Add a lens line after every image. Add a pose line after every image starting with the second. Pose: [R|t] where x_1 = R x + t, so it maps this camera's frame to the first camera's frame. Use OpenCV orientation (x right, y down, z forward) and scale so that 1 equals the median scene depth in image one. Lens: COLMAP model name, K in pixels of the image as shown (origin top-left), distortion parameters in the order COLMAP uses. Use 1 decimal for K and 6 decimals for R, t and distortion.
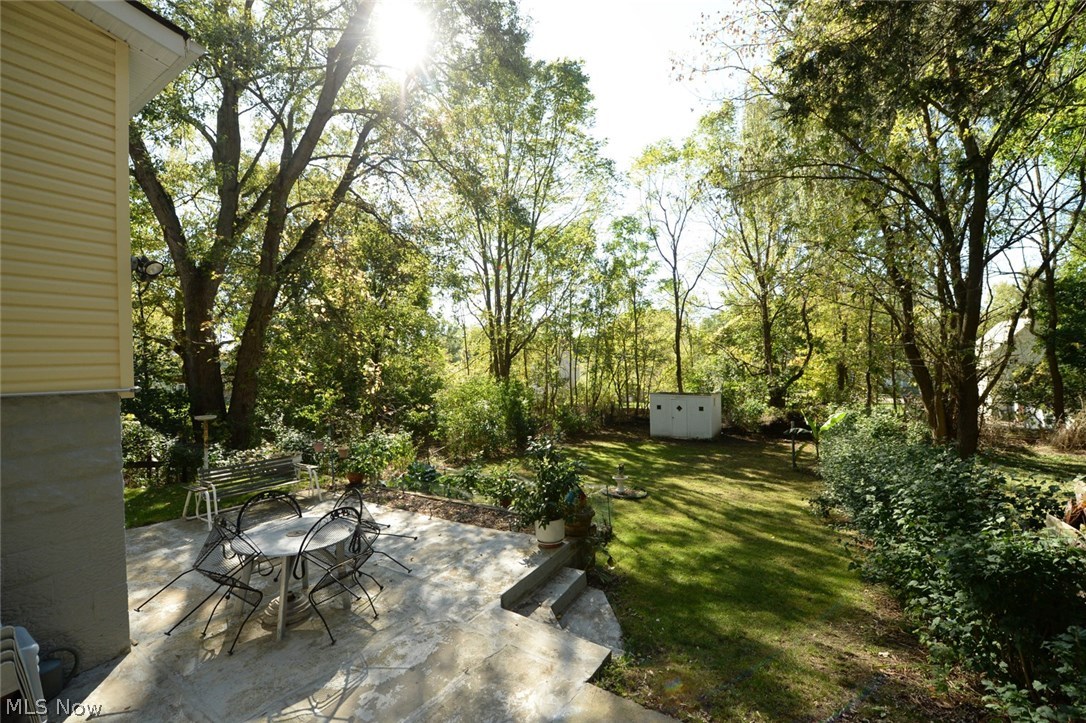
lens RADIAL K [[431.5, 0, 538.1], [0, 431.5, 365.1], [0, 0, 1]] dist [-0.012502, -0.001460]
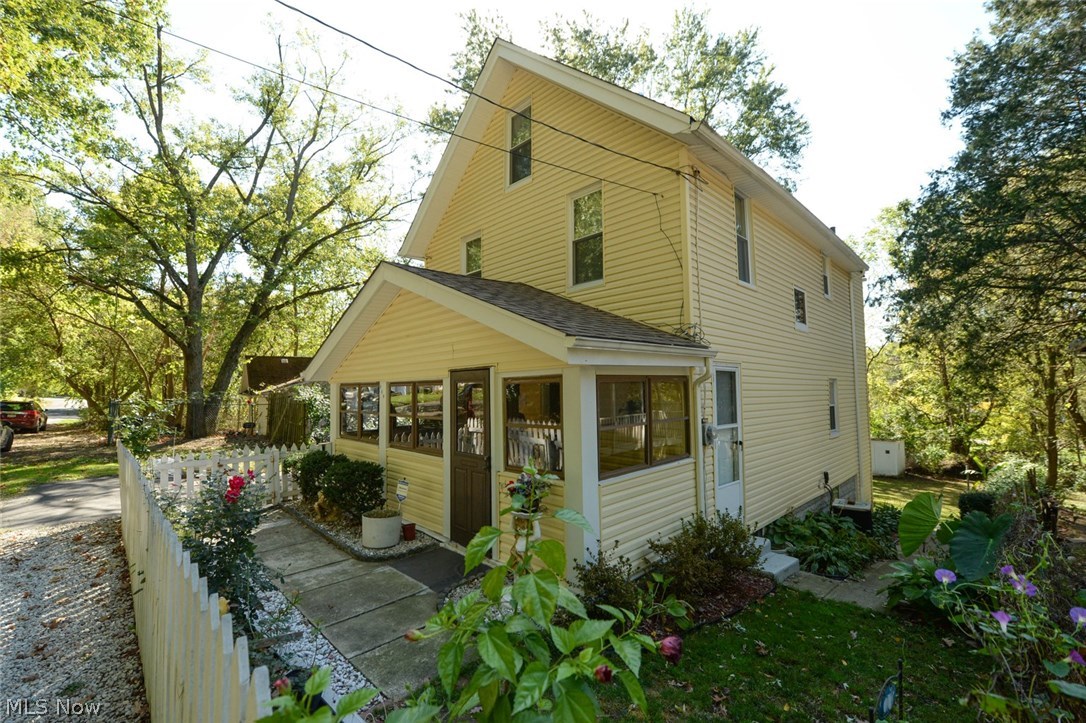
lens RADIAL K [[465.2, 0, 539.6], [0, 465.2, 359.1], [0, 0, 1]] dist [-0.012740, -0.000130]
pose [[0.969968, 0.001950, -0.243225, -0.246196], [-0.017121, 0.998035, -0.060279, -0.062390], [0.242629, 0.062633, 0.968095, -0.505326]]
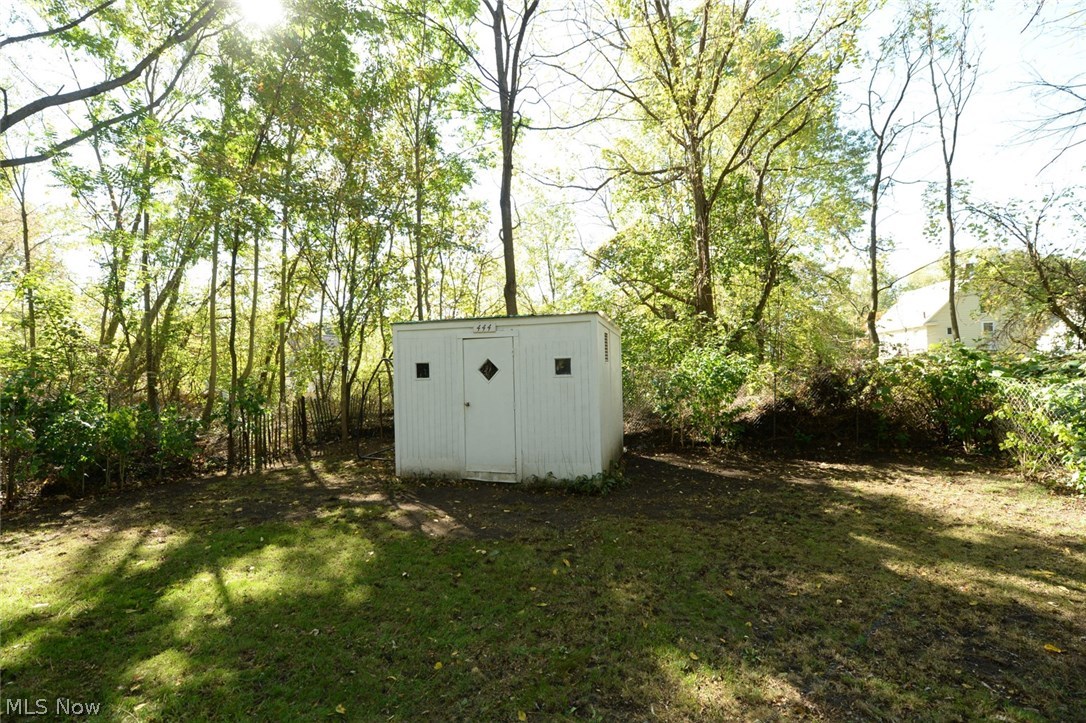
lens RADIAL K [[431.5, 0, 544.6], [0, 431.5, 366.3], [0, 0, 1]] dist [-0.012502, -0.001460]
pose [[0.955466, -0.001239, 0.295100, 0.235049], [0.006603, 0.999831, -0.017182, 0.085952], [-0.295029, 0.018365, 0.955312, 0.609781]]
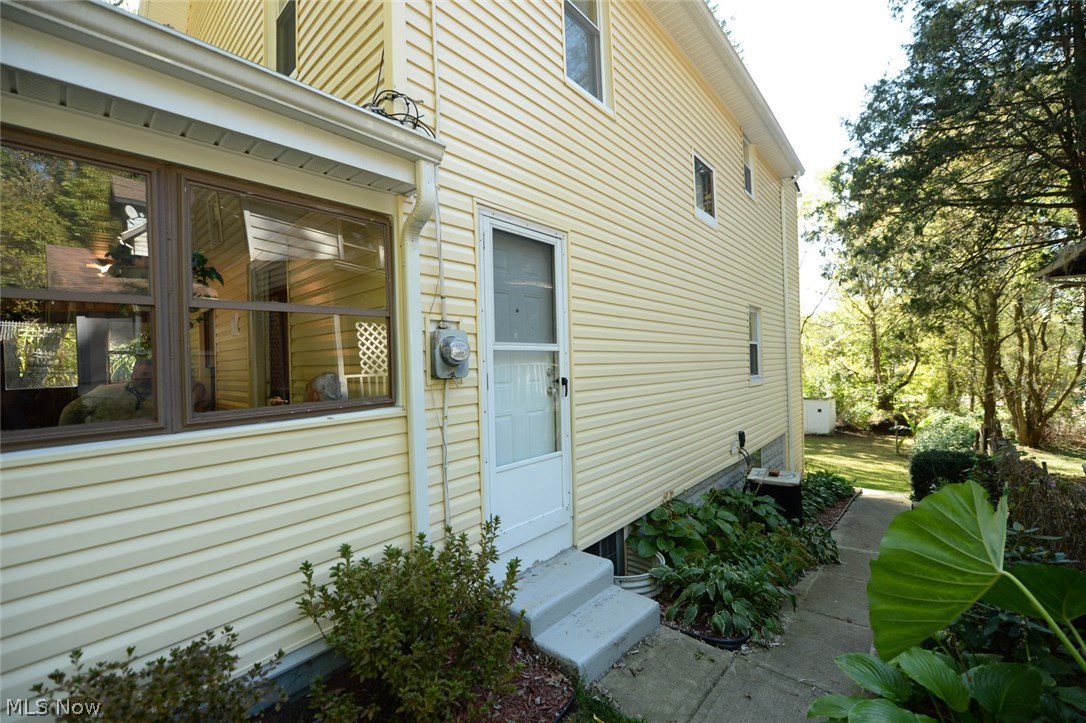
lens RADIAL K [[431.5, 0, 548.1], [0, 431.5, 362.9], [0, 0, 1]] dist [-0.012502, -0.001460]
pose [[0.986655, -0.000416, -0.162825, -0.176609], [0.000667, 0.999999, 0.001483, -0.035943], [0.162824, -0.001572, 0.986654, -0.330860]]
